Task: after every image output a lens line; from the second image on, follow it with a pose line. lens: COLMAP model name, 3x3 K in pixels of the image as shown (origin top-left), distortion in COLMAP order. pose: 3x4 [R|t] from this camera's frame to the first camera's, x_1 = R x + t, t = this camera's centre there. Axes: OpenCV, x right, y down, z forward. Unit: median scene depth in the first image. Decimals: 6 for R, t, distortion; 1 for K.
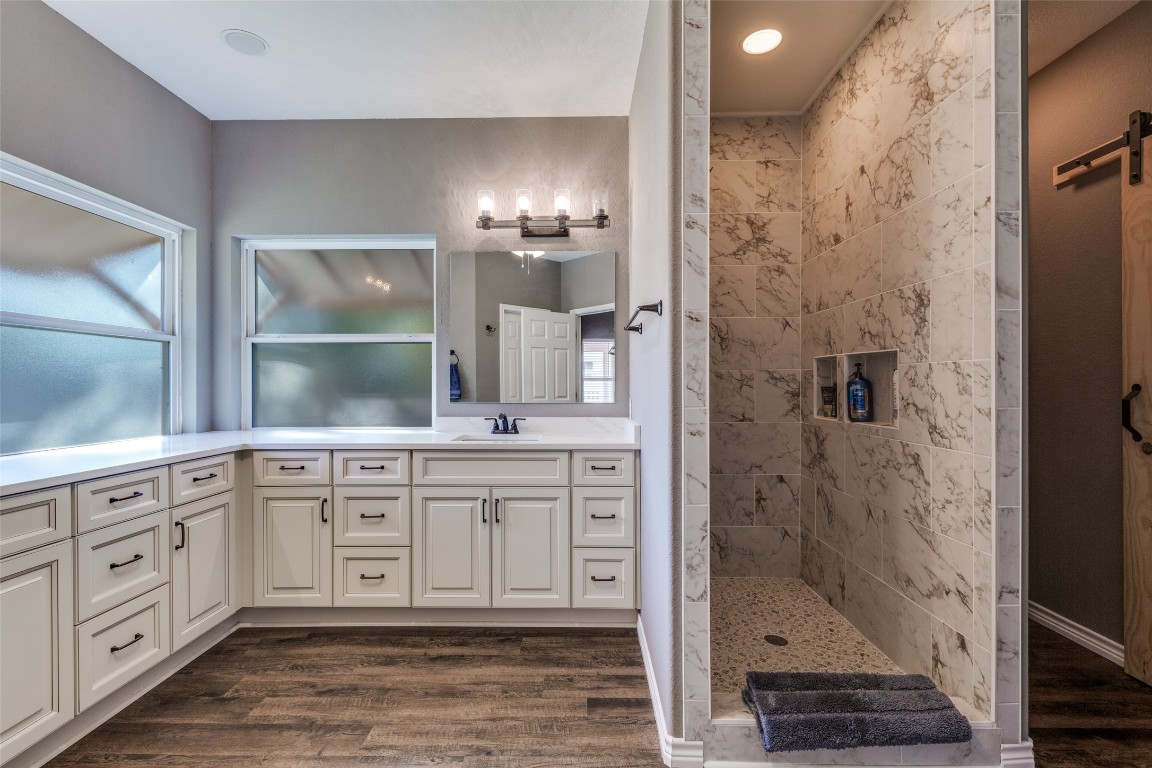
lens RADIAL K [[520.6, 0, 576.1], [0, 520.6, 382.8], [0, 0, 1]] dist [0.009113, -0.006538]
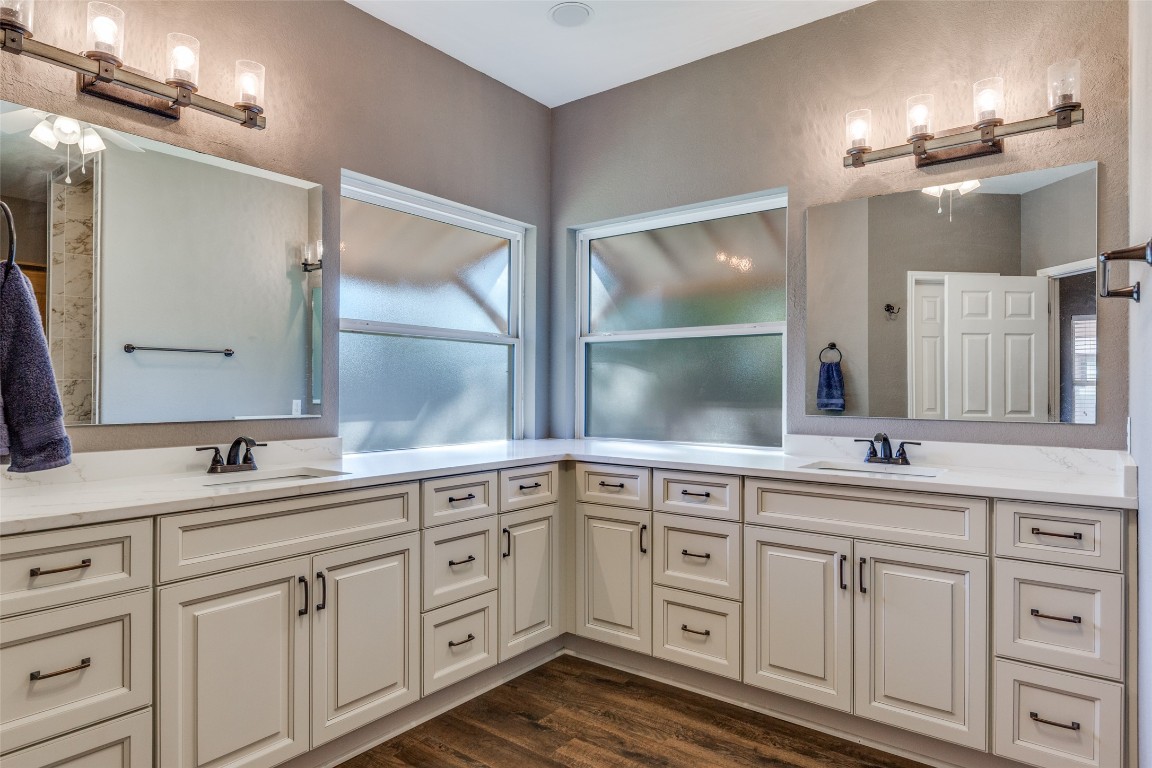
lens RADIAL K [[684.1, 0, 570.6], [0, 684.1, 385.5], [0, 0, 1]] dist [0.006835, -0.009985]
pose [[0.787800, 0.002440, -0.615927, 0.097187], [-0.004627, 0.999987, -0.001957, 0.000050], [0.615914, 0.004392, 0.787801, 0.053613]]
